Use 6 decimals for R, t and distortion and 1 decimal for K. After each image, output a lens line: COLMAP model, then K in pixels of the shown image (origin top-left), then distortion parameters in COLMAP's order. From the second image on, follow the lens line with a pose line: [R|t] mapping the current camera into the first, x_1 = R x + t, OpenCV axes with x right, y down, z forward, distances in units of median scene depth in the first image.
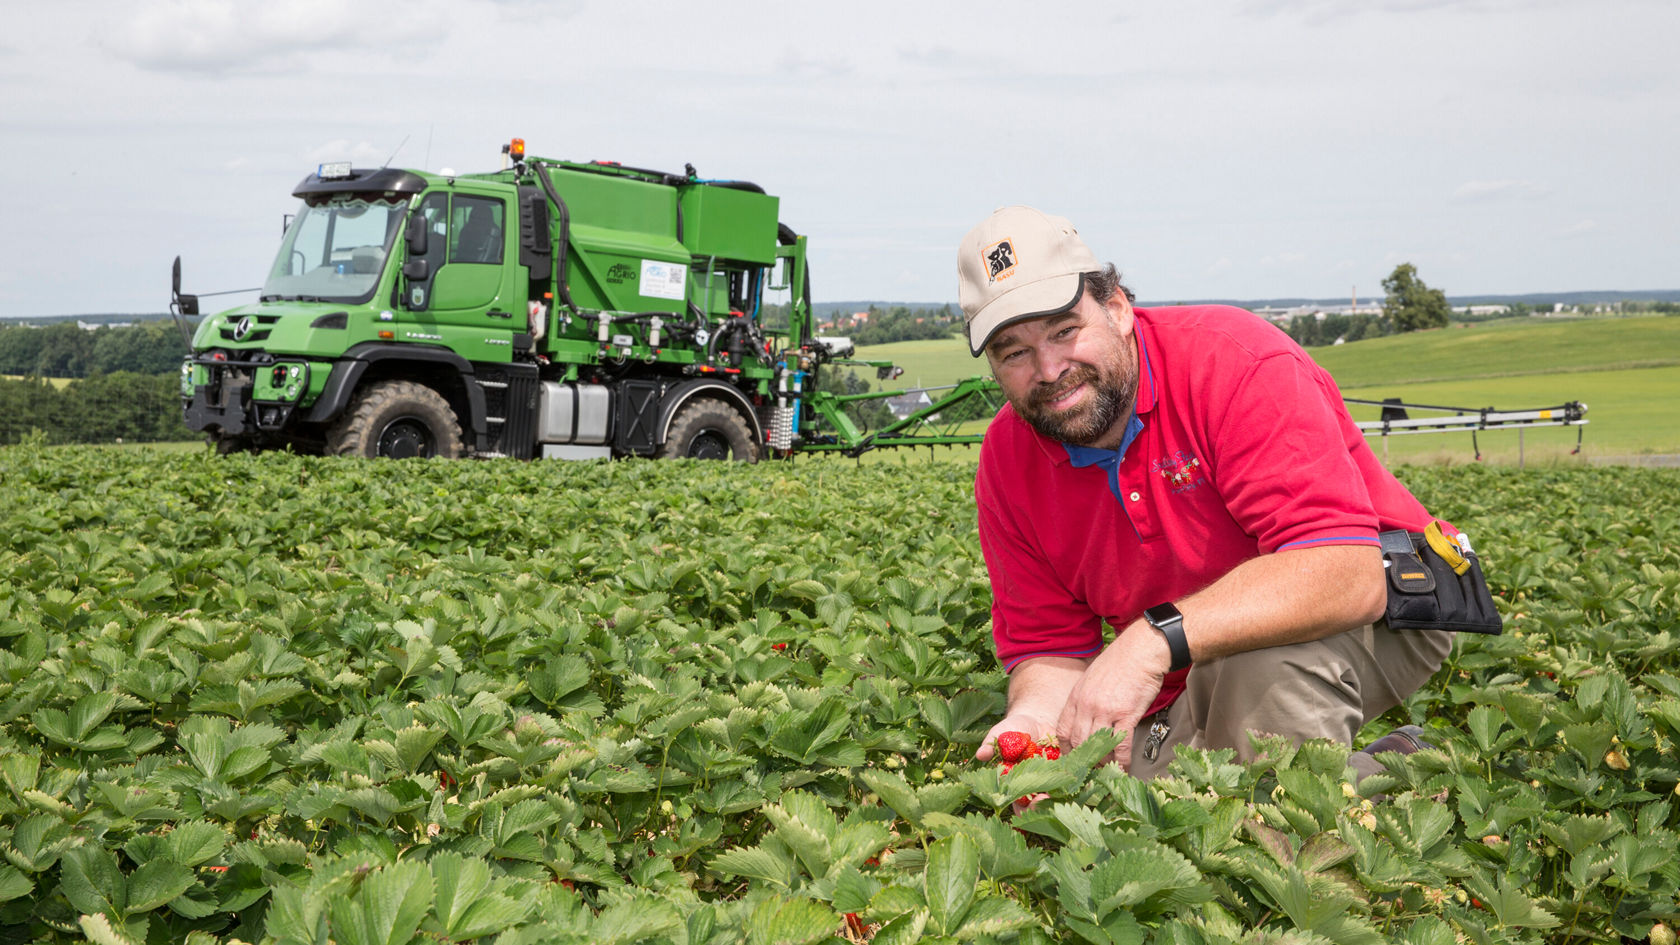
lens RADIAL K [[1932.8, 0, 833.5], [0, 1932.8, 464.5], [0, 0, 1]] dist [-0.002836, 0.000000]
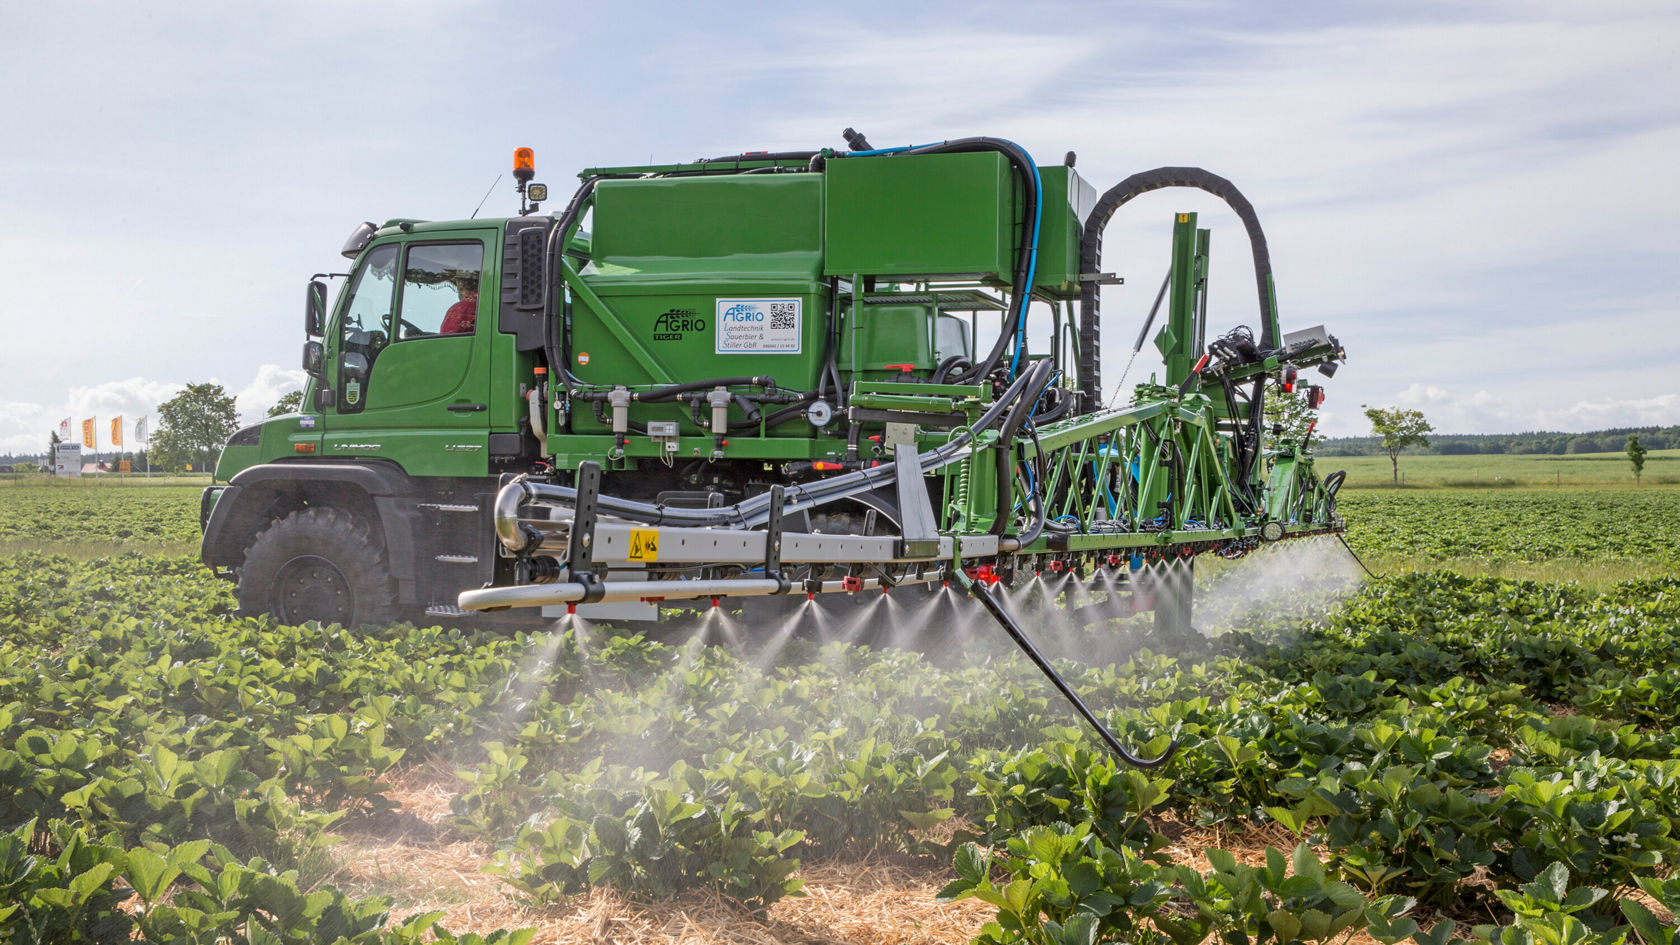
lens RADIAL K [[1932.8, 0, 842.8], [0, 1932.8, 470.0], [0, 0, 1]] dist [-0.002836, 0.000000]
pose [[0.477899, -0.060727, -0.876313, 0.472904], [-0.006289, 0.997345, -0.072544, -0.005994], [0.878393, 0.040180, 0.476248, 0.760424]]
